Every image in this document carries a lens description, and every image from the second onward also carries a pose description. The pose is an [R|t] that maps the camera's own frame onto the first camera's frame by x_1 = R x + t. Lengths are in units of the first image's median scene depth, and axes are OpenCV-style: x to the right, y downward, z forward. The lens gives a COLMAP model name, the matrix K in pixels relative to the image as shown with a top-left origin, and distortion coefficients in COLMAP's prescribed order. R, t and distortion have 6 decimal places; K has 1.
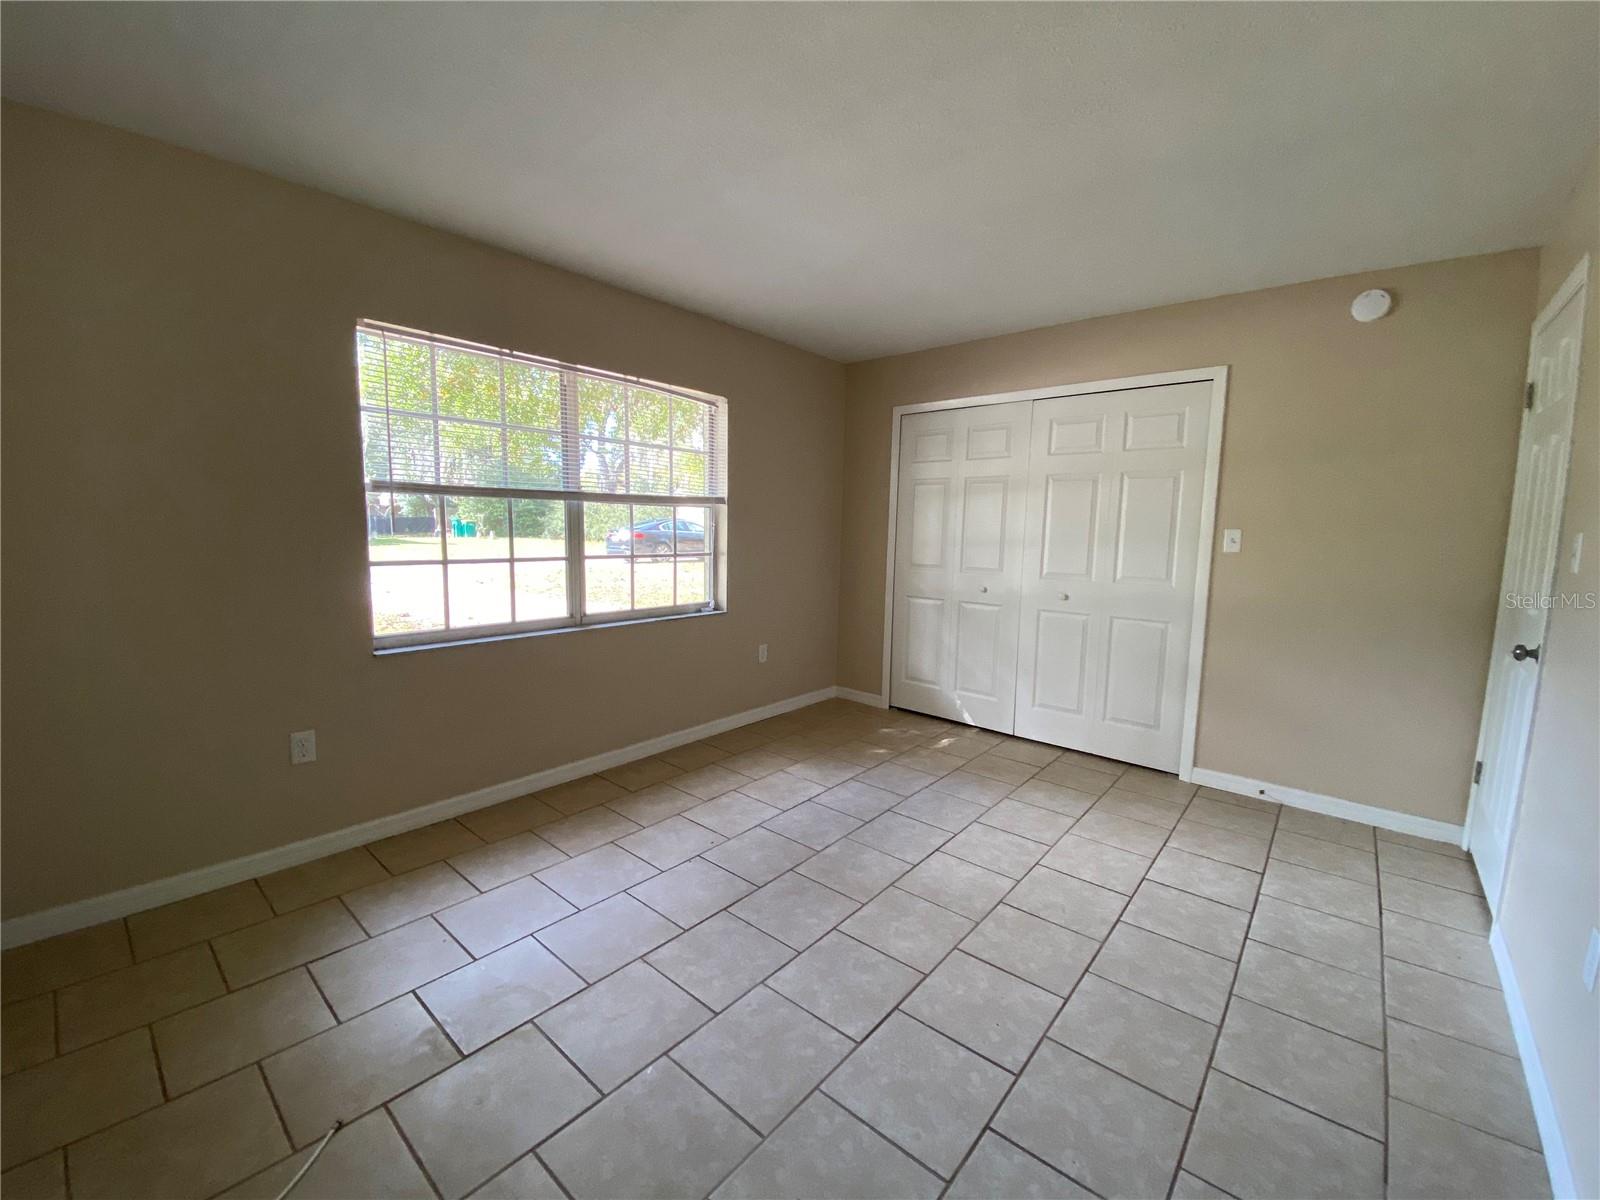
lens RADIAL K [[650.8, 0, 802.5], [0, 650.8, 601.1], [0, 0, 1]] dist [0.067287, -0.043641]
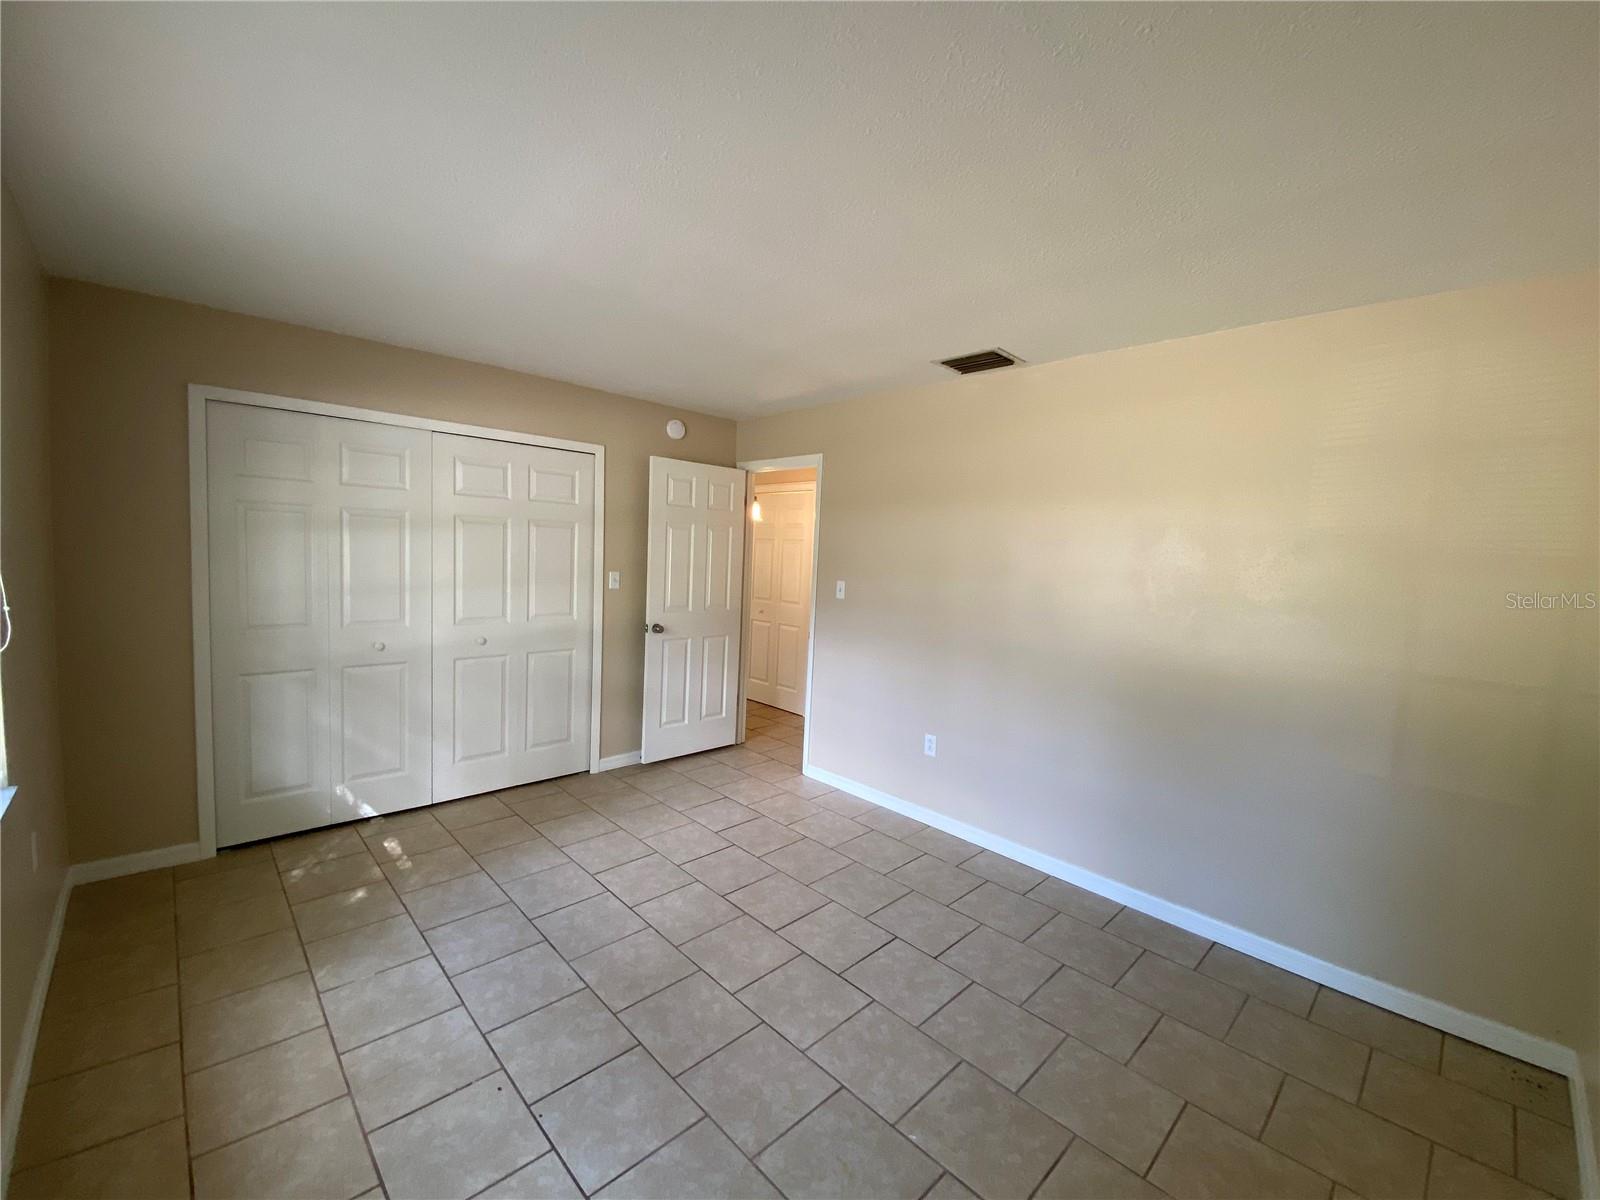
lens RADIAL K [[650.8, 0, 802.5], [0, 650.8, 601.1], [0, 0, 1]] dist [0.067287, -0.043641]
pose [[0.102015, -0.095485, 0.990190, -0.650231], [0.075003, 0.993288, 0.088057, -0.144915], [-0.991951, 0.065284, 0.108492, 0.522067]]
